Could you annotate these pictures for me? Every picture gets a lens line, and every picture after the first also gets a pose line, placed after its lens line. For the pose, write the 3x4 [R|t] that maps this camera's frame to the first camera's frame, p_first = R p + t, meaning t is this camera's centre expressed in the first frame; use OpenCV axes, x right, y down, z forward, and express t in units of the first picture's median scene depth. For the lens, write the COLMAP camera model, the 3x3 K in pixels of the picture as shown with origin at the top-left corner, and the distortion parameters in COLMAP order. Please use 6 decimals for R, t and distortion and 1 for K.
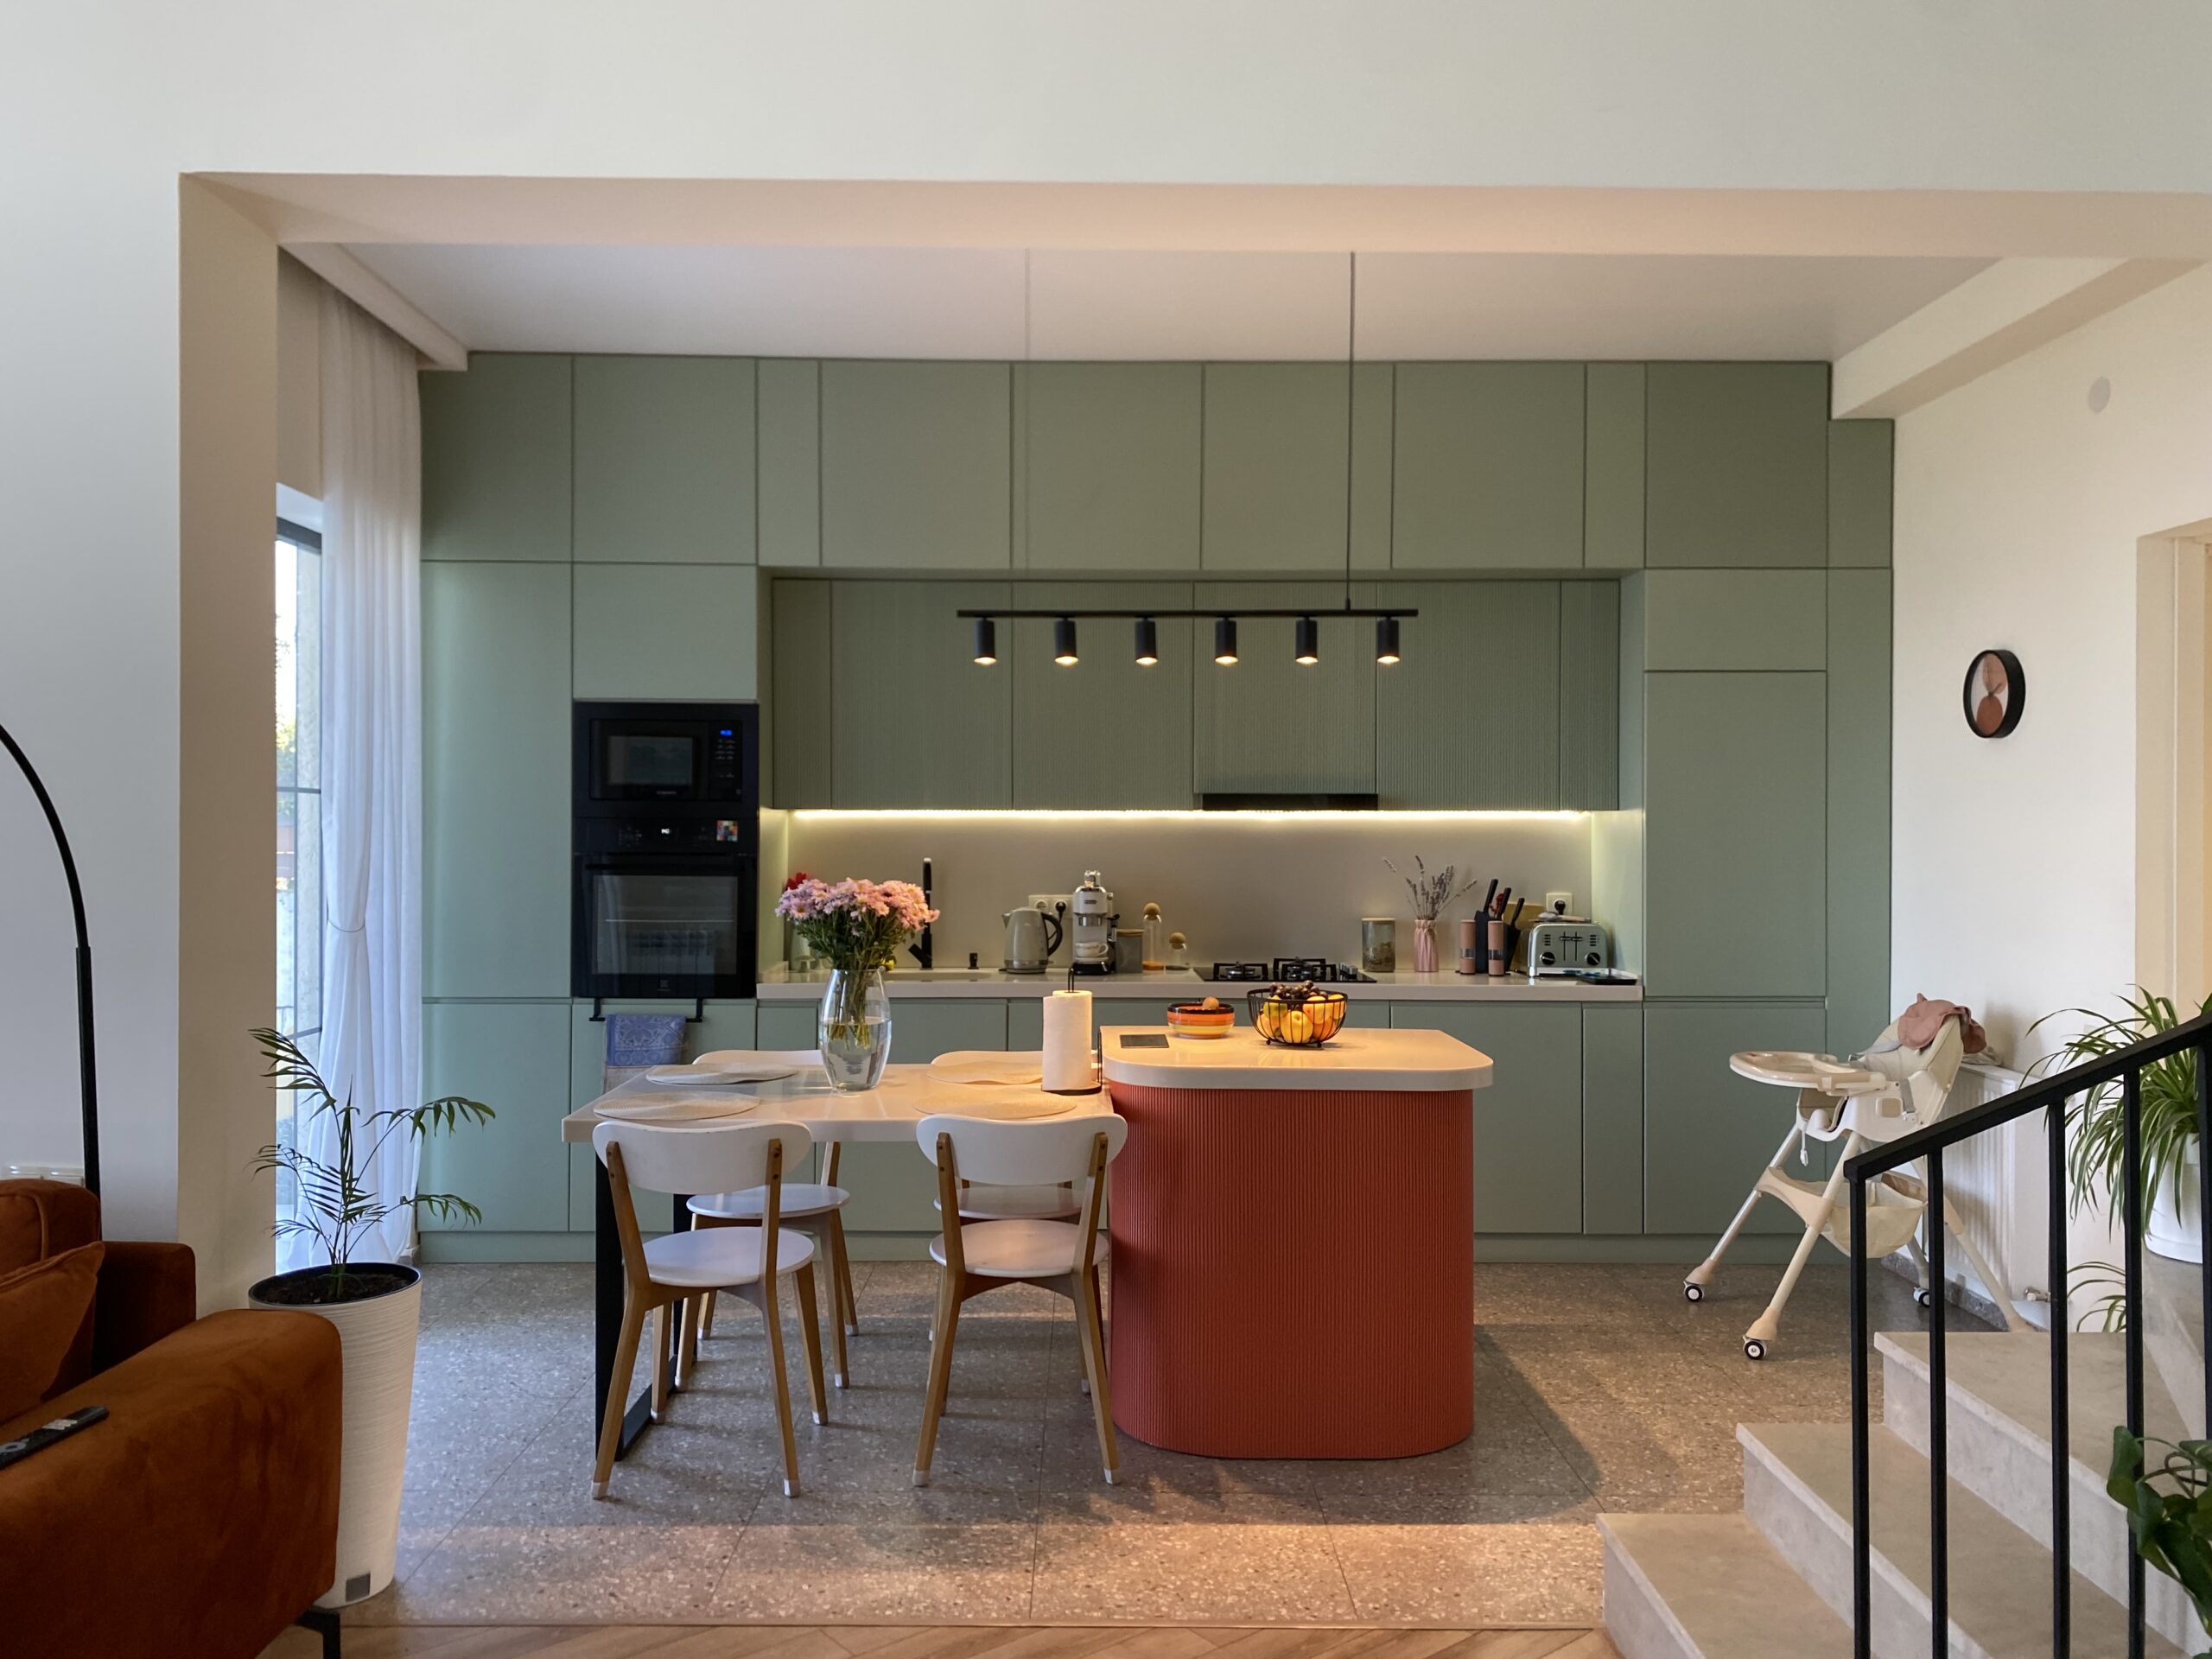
lens RADIAL K [[1706.4, 0, 1082.7], [0, 1706.4, 824.3], [0, 0, 1]] dist [0.031071, -0.009945]
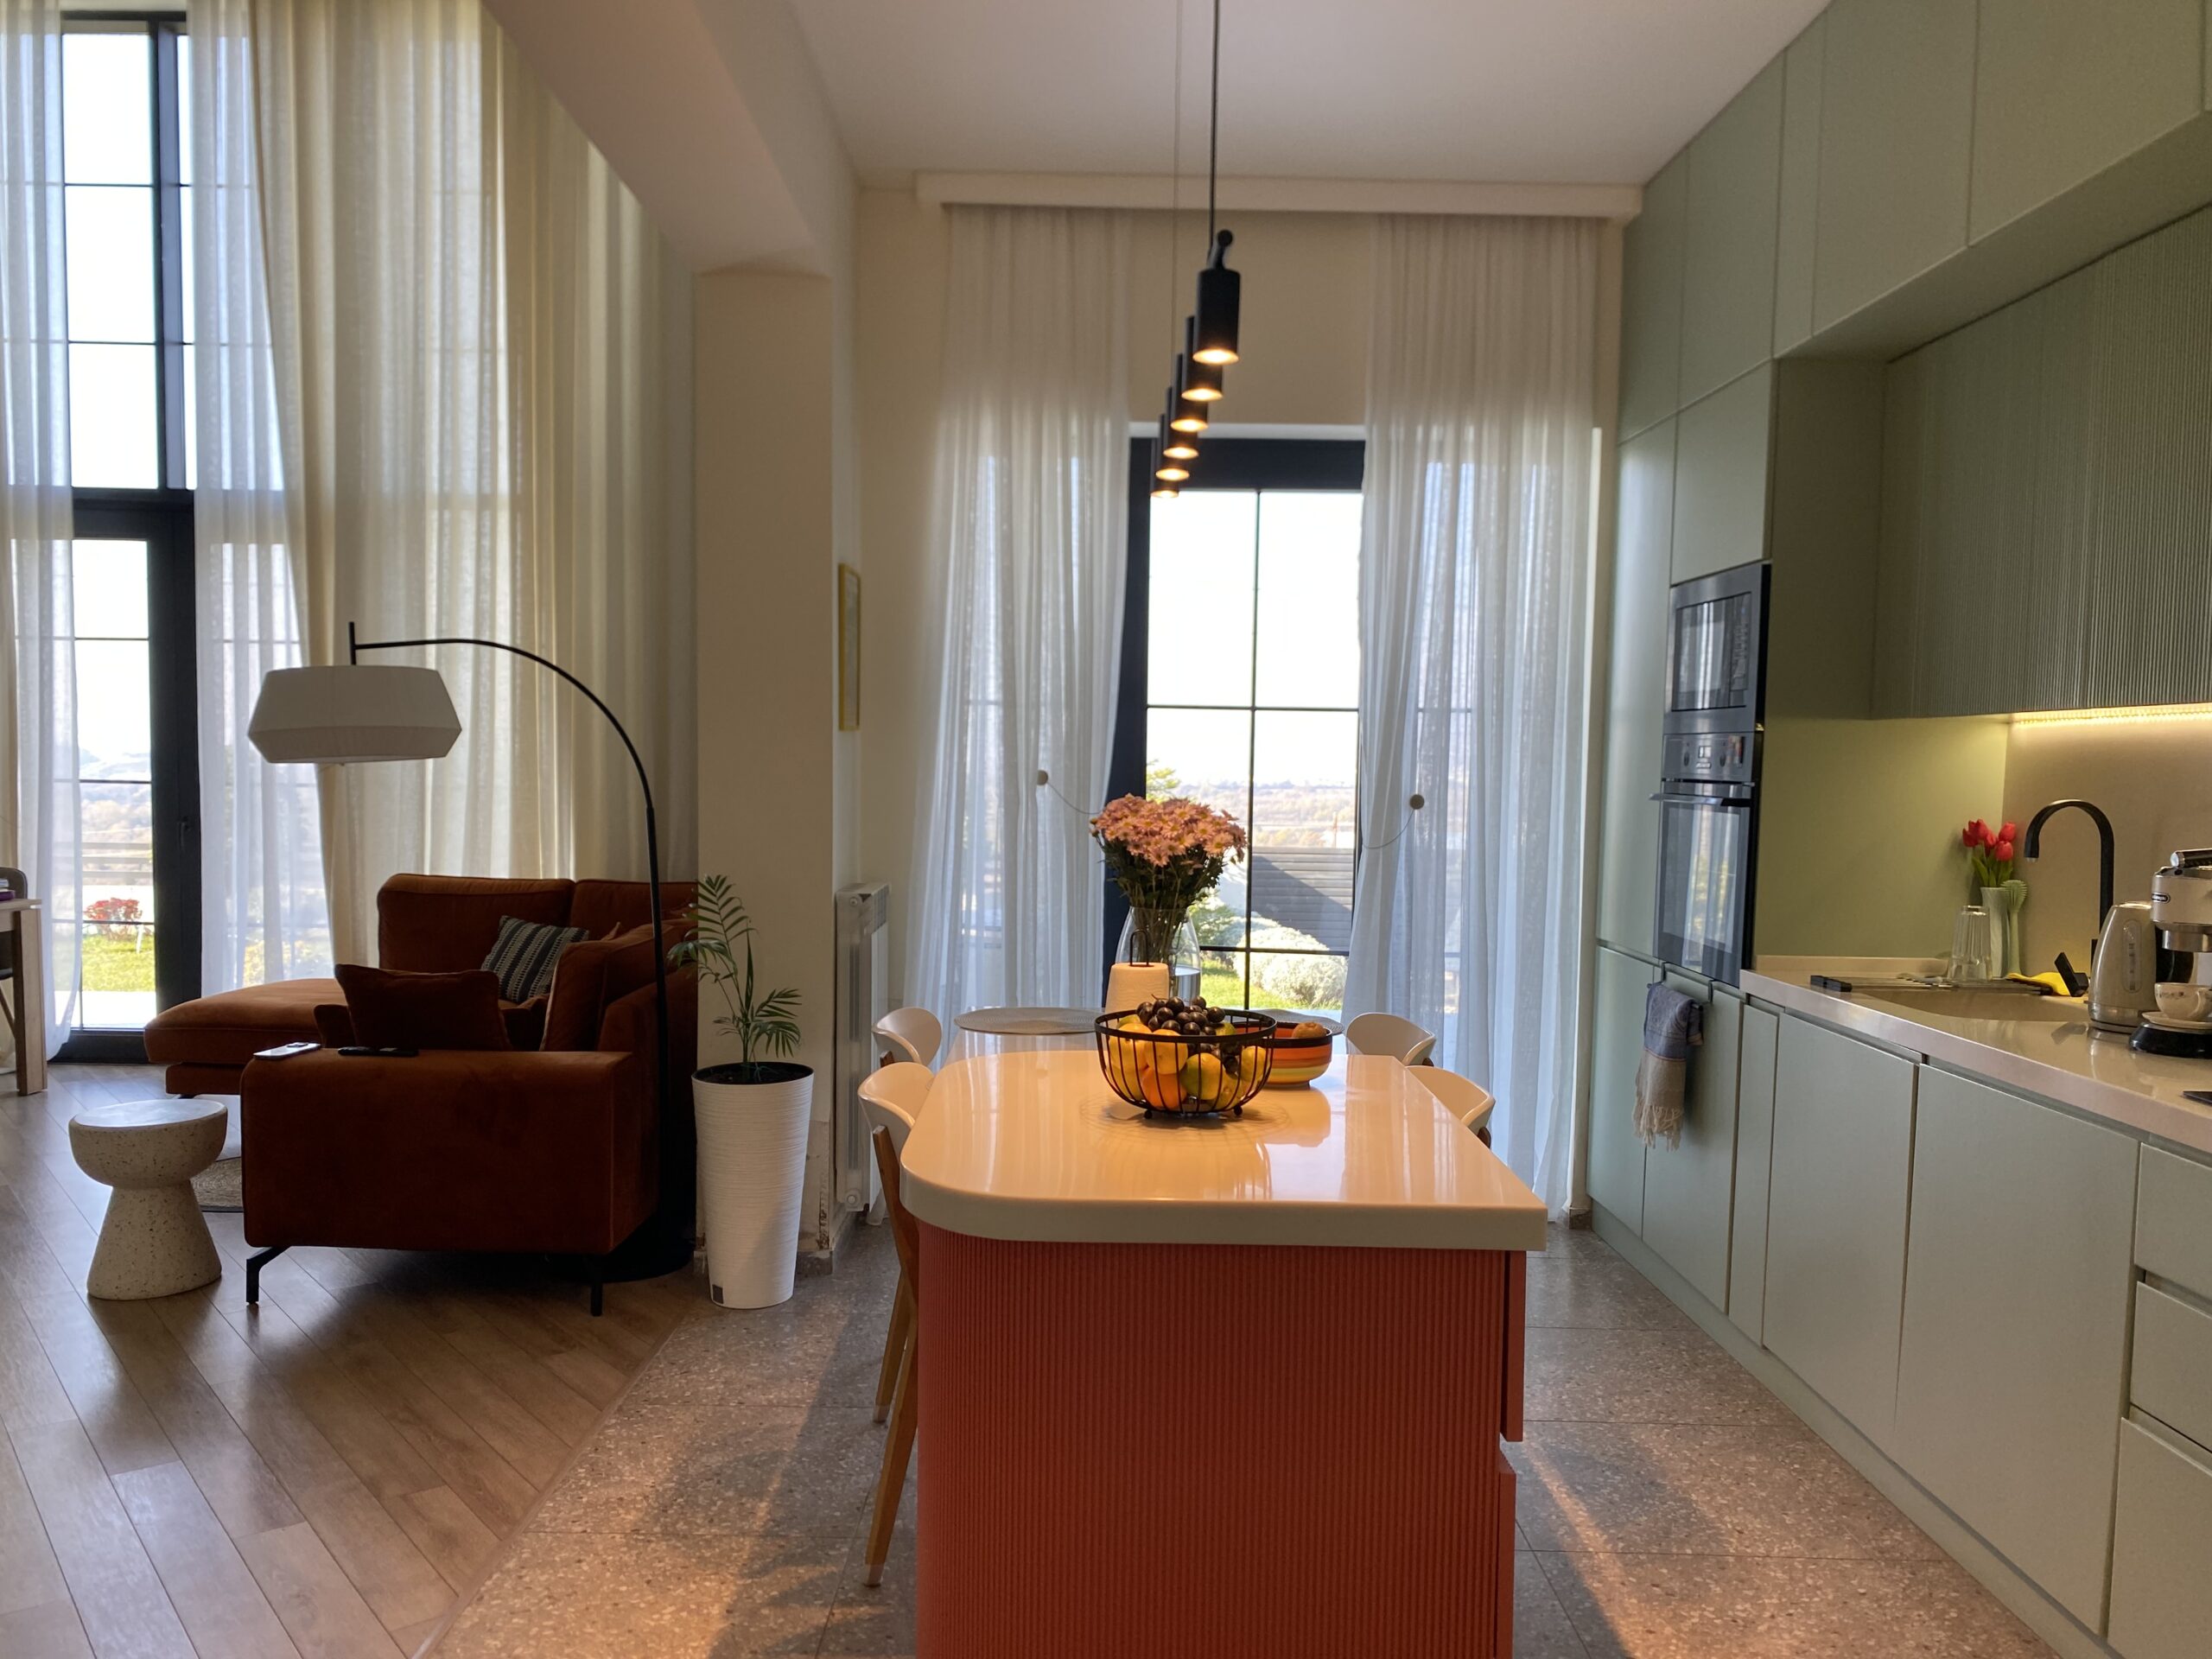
lens RADIAL K [[1706.4, 0, 1082.7], [0, 1706.4, 824.3], [0, 0, 1]] dist [0.031071, -0.009945]
pose [[-0.012314, 0.035457, -0.999295, 0.615510], [-0.013938, 0.999268, 0.035628, 0.015322], [0.999827, 0.014367, -0.011810, 0.880531]]
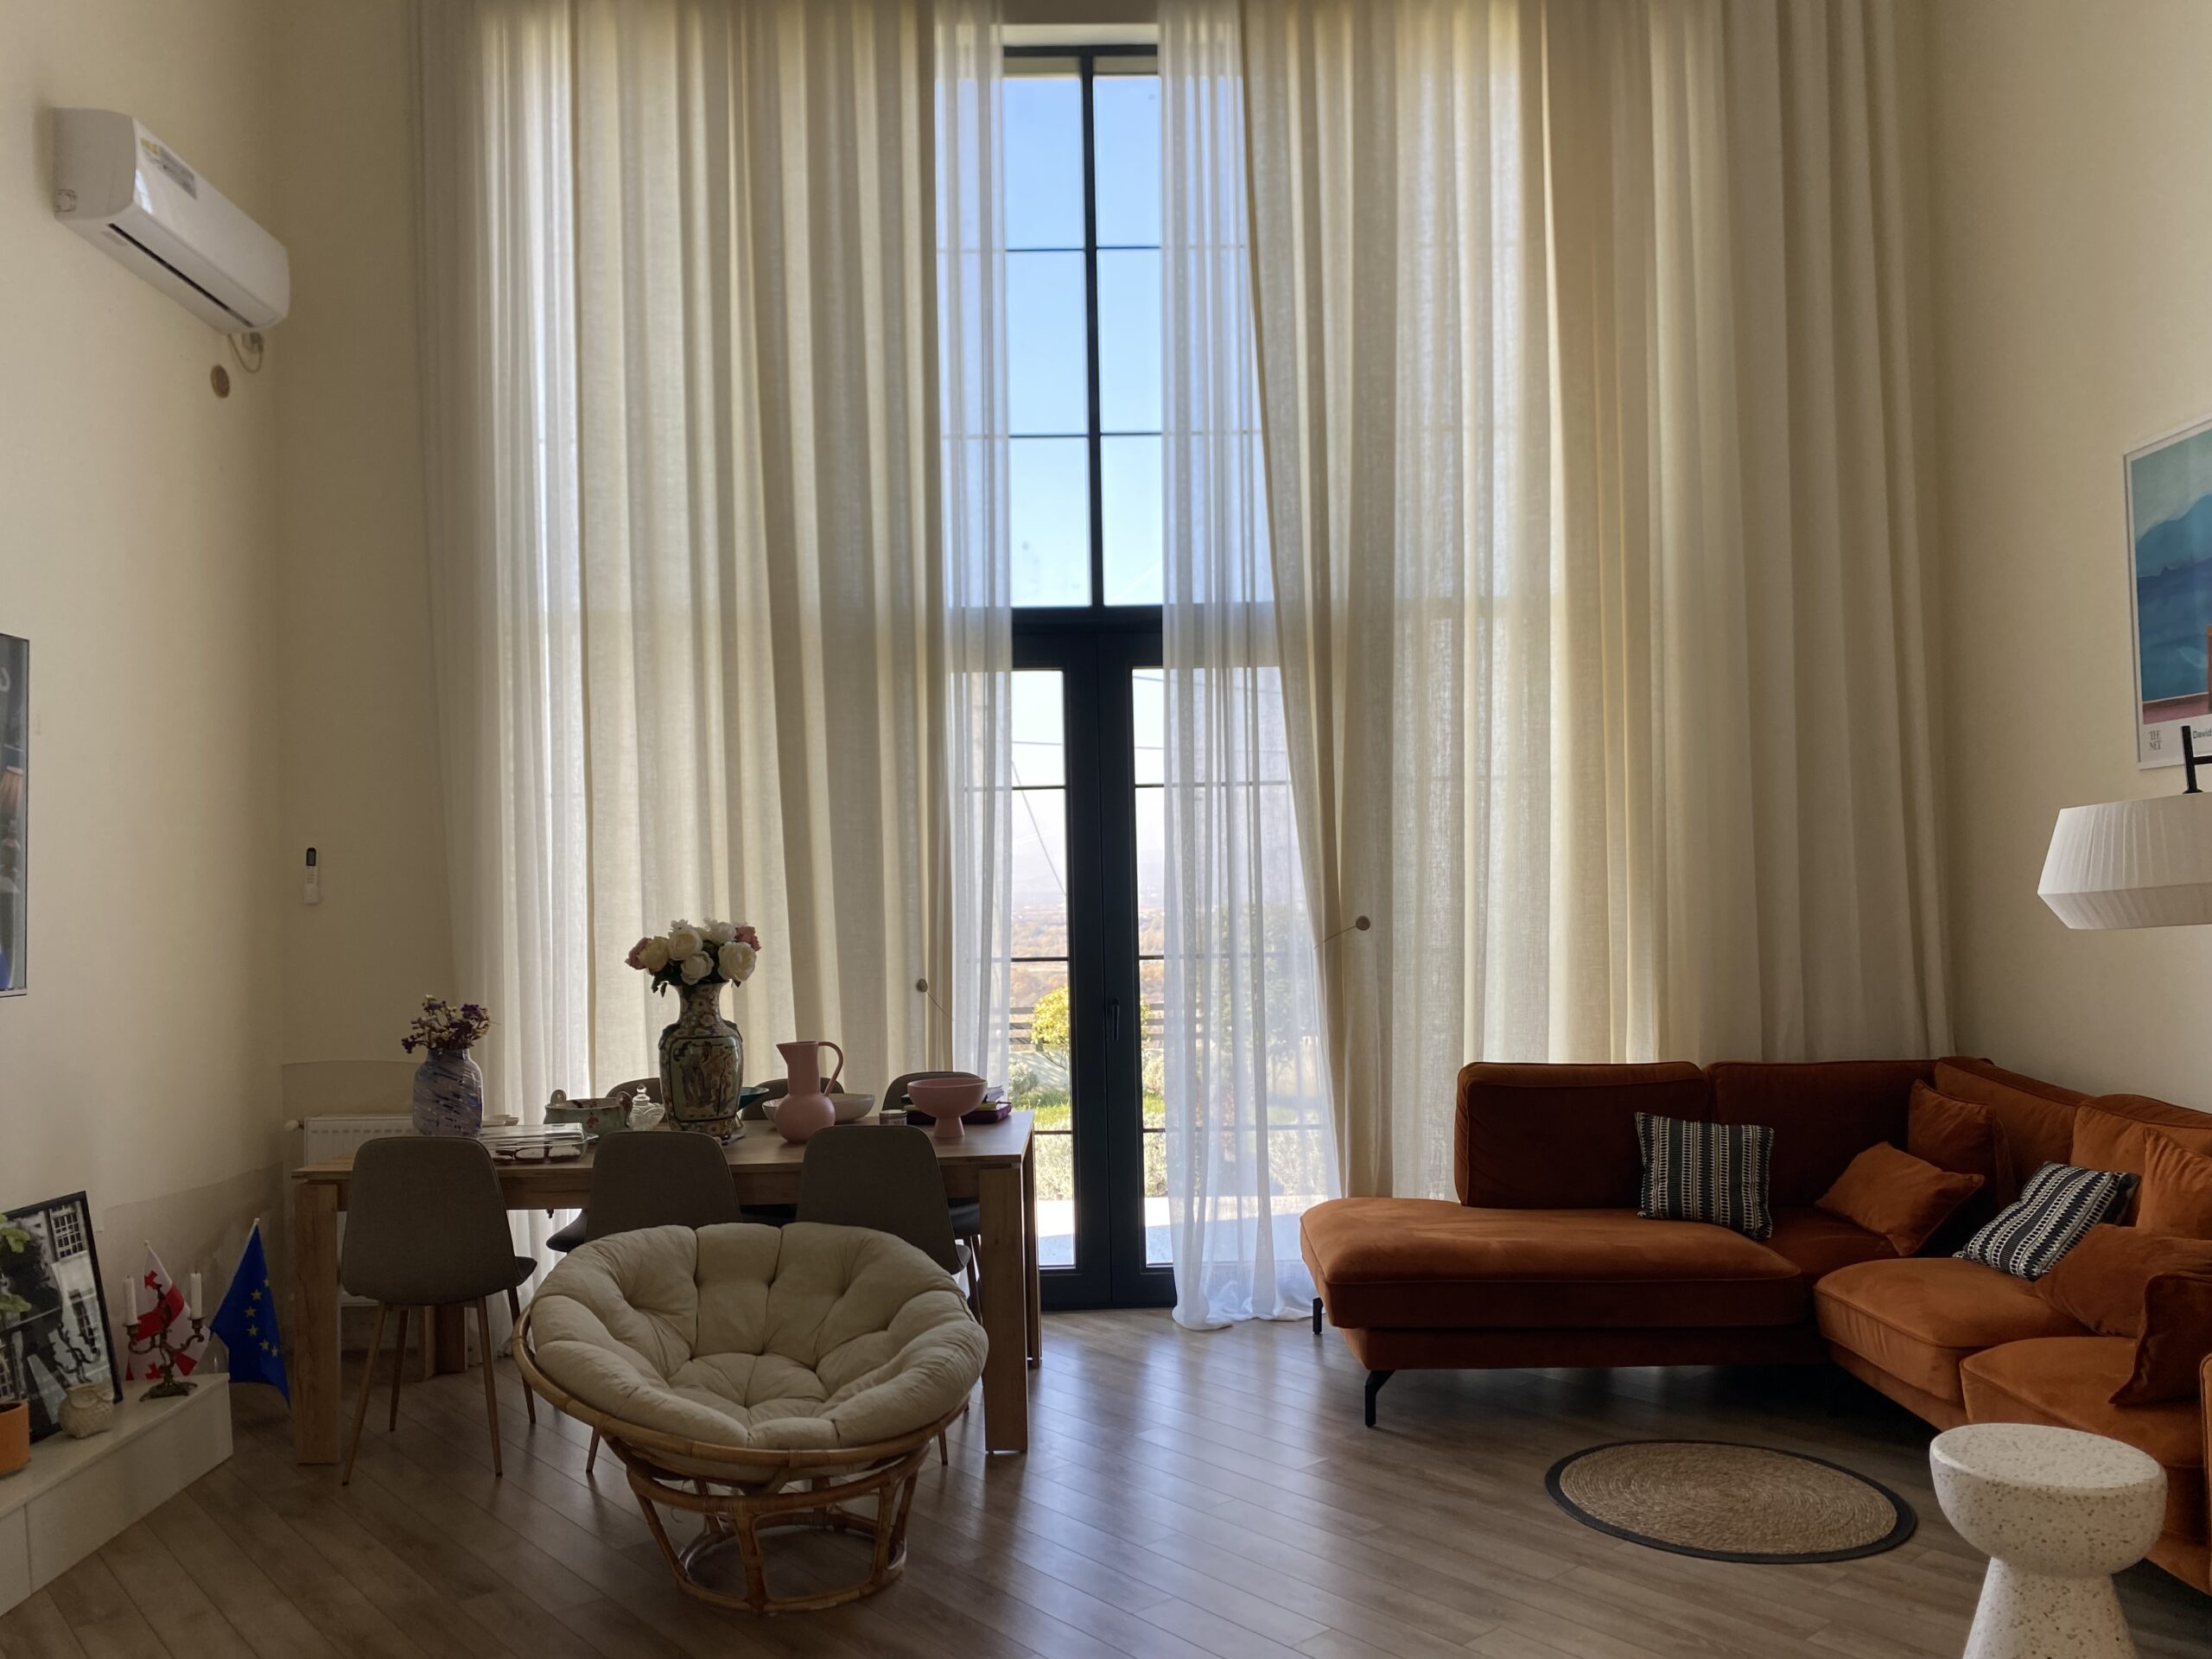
lens RADIAL K [[1677.5, 0, 1083.4], [0, 1677.5, 836.2], [0, 0, 1]] dist [0.070035, -0.080078]
pose [[0.014865, -0.040101, -0.999085, 0.315505], [0.022881, 0.998947, -0.039755, 0.002489], [0.999628, -0.022269, 0.015767, -0.000904]]
